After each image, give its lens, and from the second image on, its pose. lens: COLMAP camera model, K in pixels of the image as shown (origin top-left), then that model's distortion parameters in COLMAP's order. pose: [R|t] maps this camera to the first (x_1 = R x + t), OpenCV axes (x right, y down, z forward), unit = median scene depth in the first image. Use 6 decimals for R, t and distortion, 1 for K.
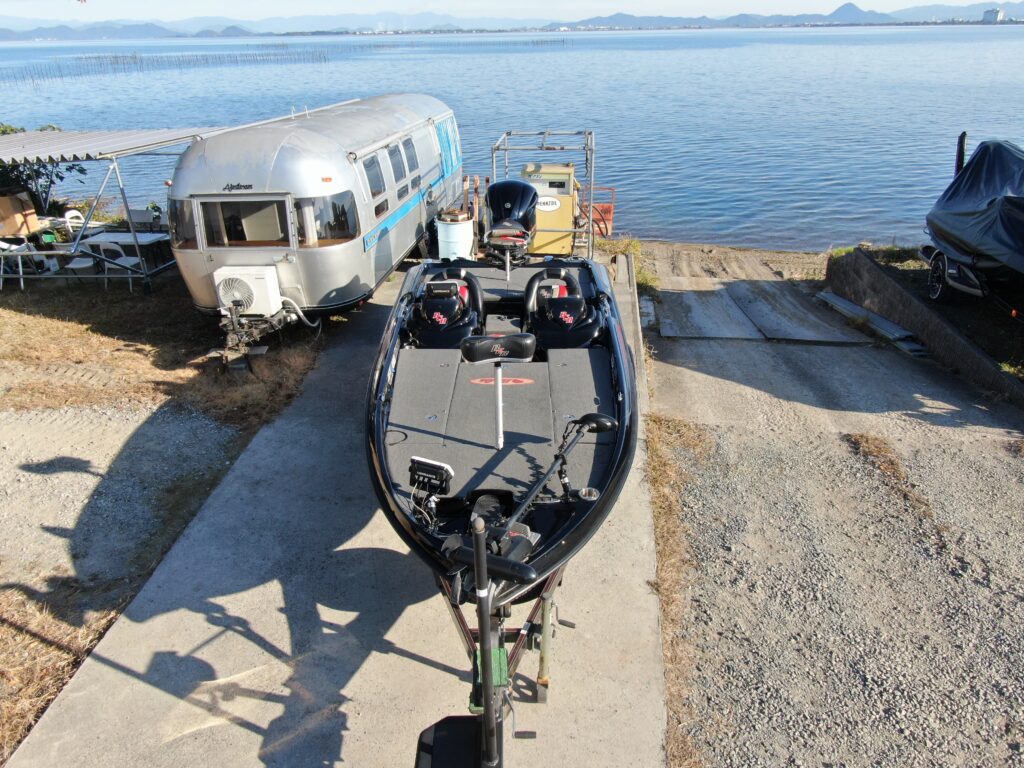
lens RADIAL K [[735.1, 0, 512.0], [0, 735.1, 384.0], [0, 0, 1]] dist [-0.007423, 0.003408]
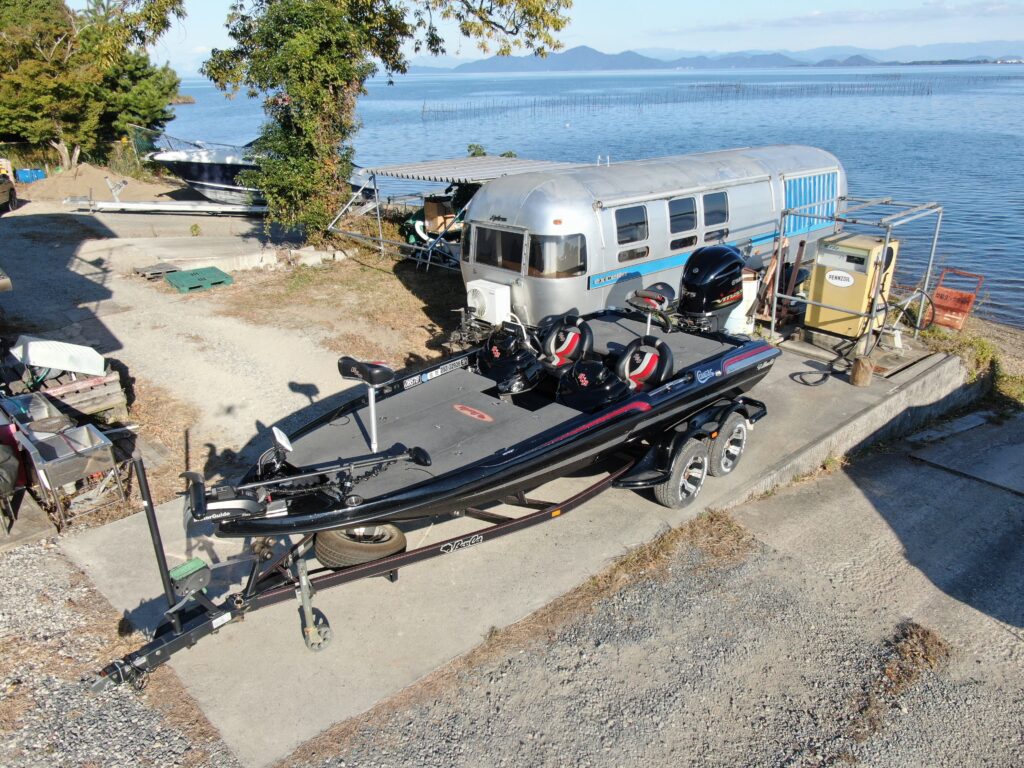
lens RADIAL K [[735.1, 0, 512.0], [0, 735.1, 384.0], [0, 0, 1]] dist [-0.007423, 0.003408]
pose [[0.743395, 0.264128, -0.614492, 0.581787], [-0.284515, 0.956337, 0.066865, -0.112848], [0.605322, 0.125125, 0.786084, 0.098049]]
